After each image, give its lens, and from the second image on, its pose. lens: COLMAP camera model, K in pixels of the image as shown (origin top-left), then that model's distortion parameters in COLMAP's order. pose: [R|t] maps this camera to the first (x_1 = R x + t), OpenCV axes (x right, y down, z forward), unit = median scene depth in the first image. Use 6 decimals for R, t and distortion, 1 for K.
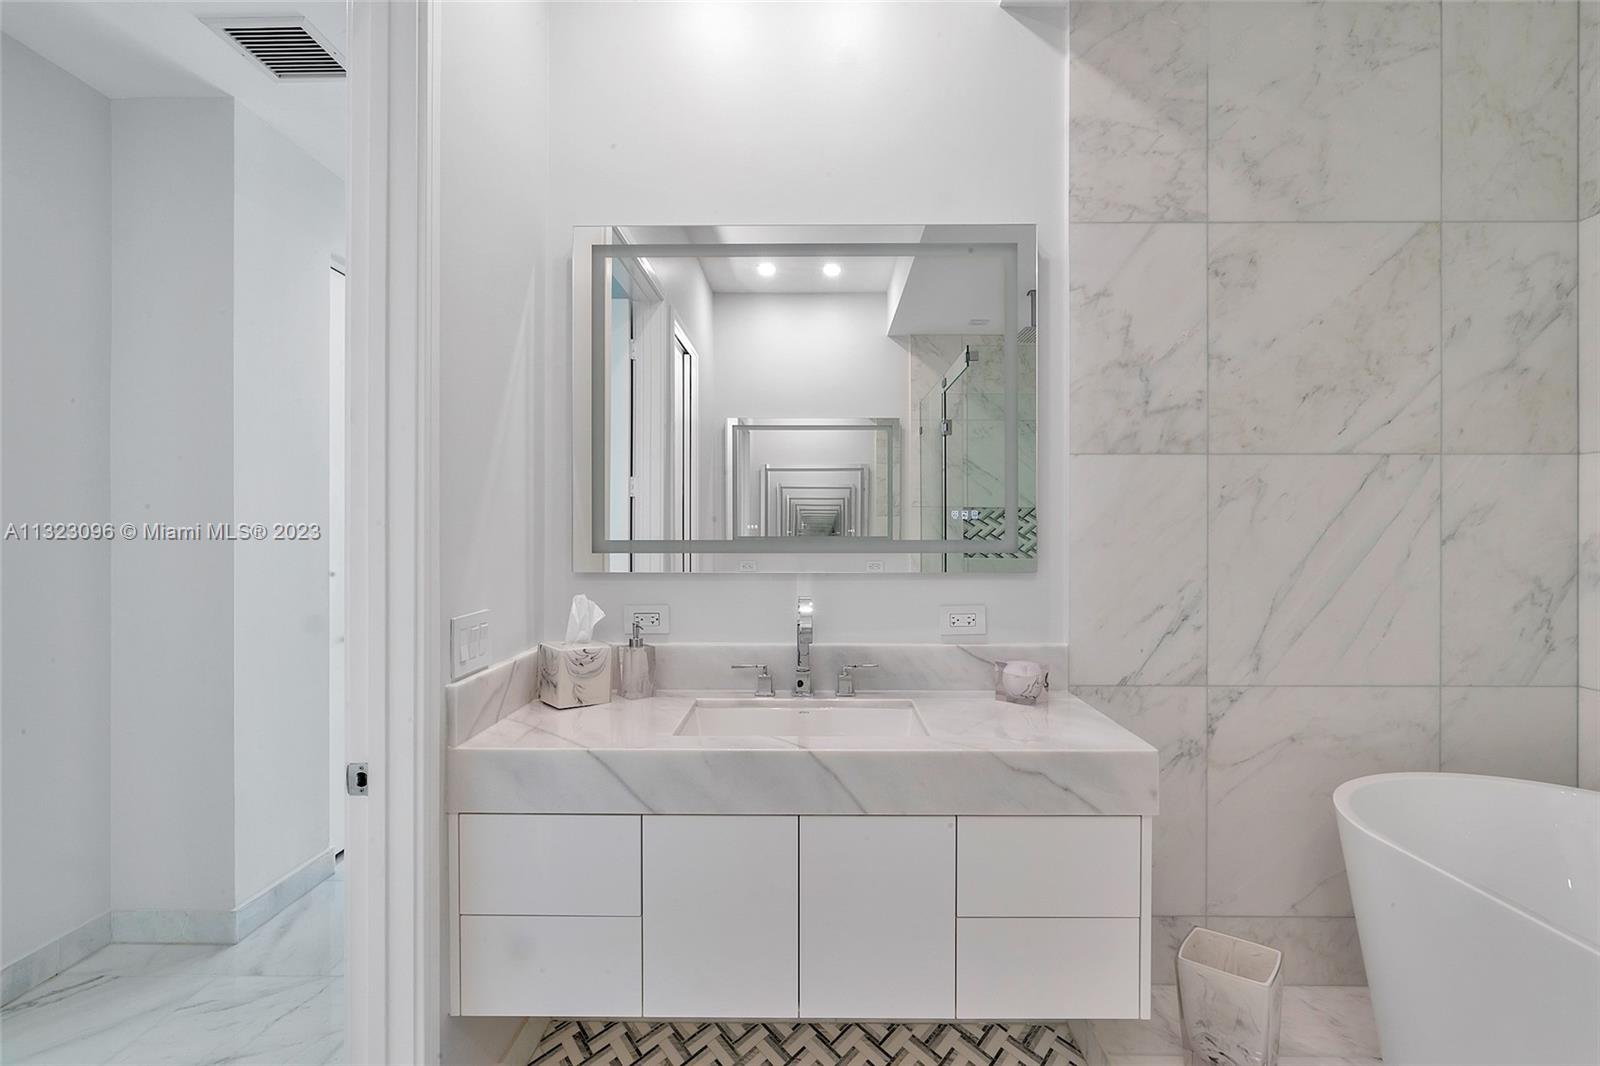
lens RADIAL K [[752.4, 0, 800.0], [0, 752.4, 533.0], [0, 0, 1]] dist [-0.004782, 0.001745]
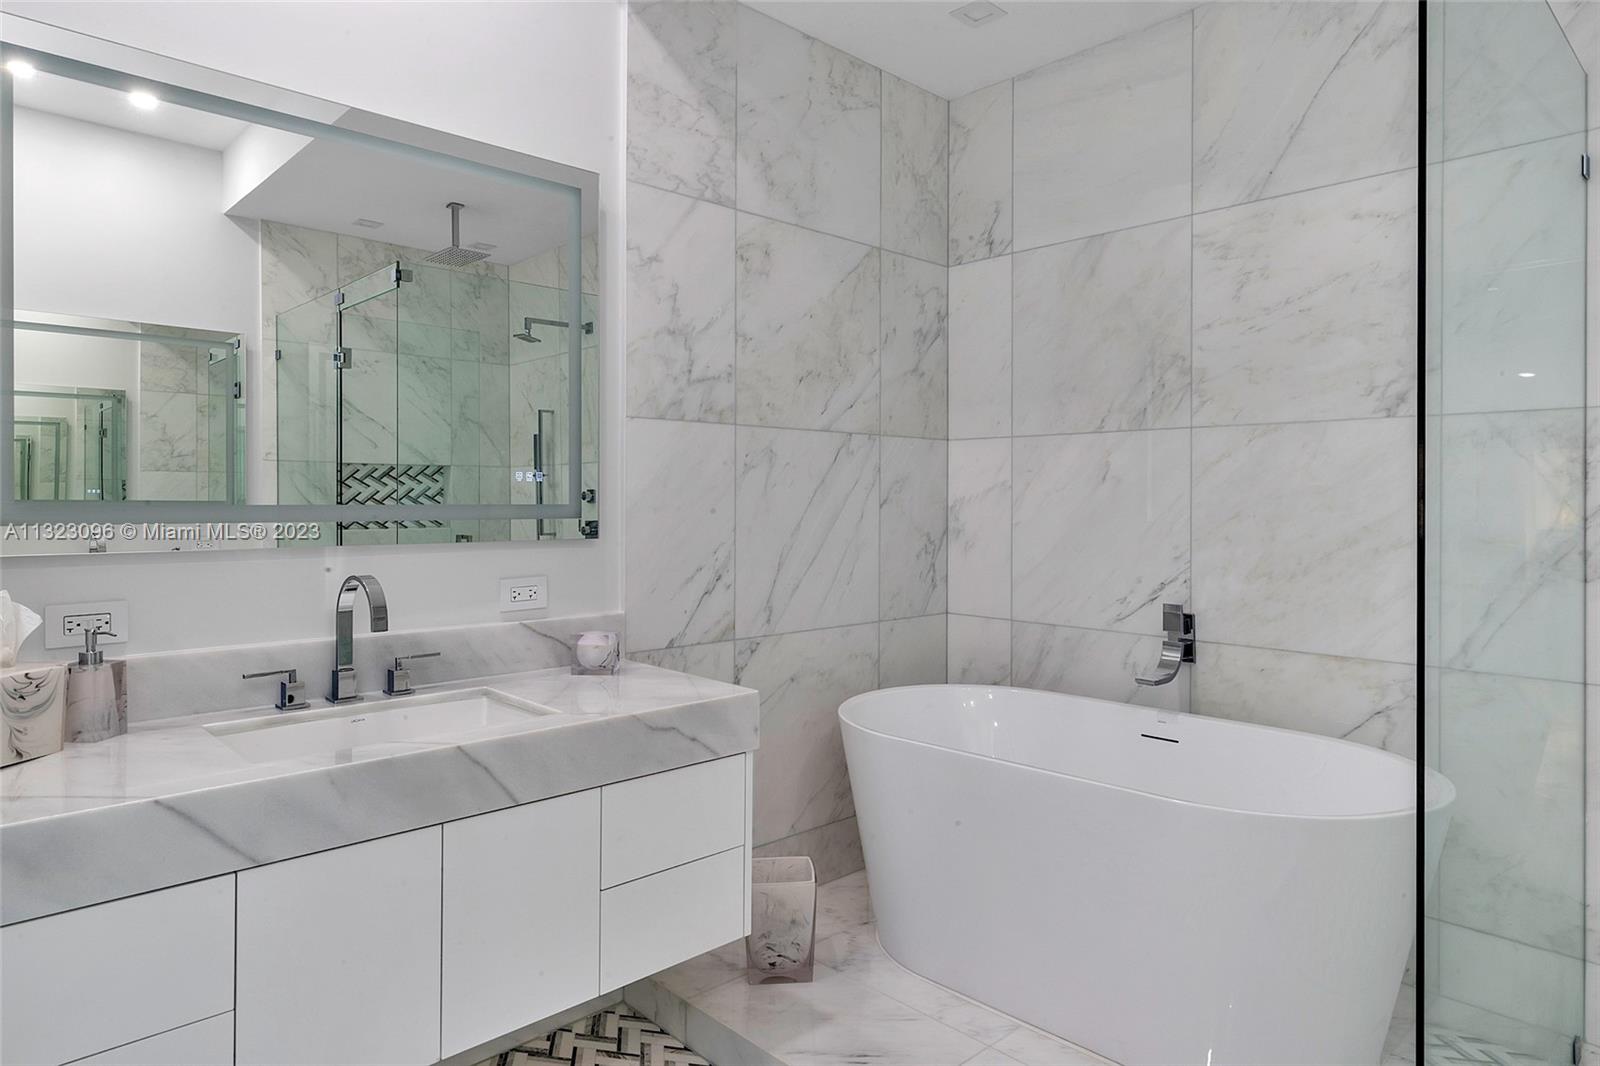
lens RADIAL K [[969.2, 0, 800.7], [0, 969.2, 495.5], [0, 0, 1]] dist [0.003770, 0.000624]
pose [[0.716734, 0.005482, 0.697325, -0.359259], [-0.004220, 0.999985, -0.003524, 0.001143], [-0.697334, -0.000417, 0.716746, -0.061148]]
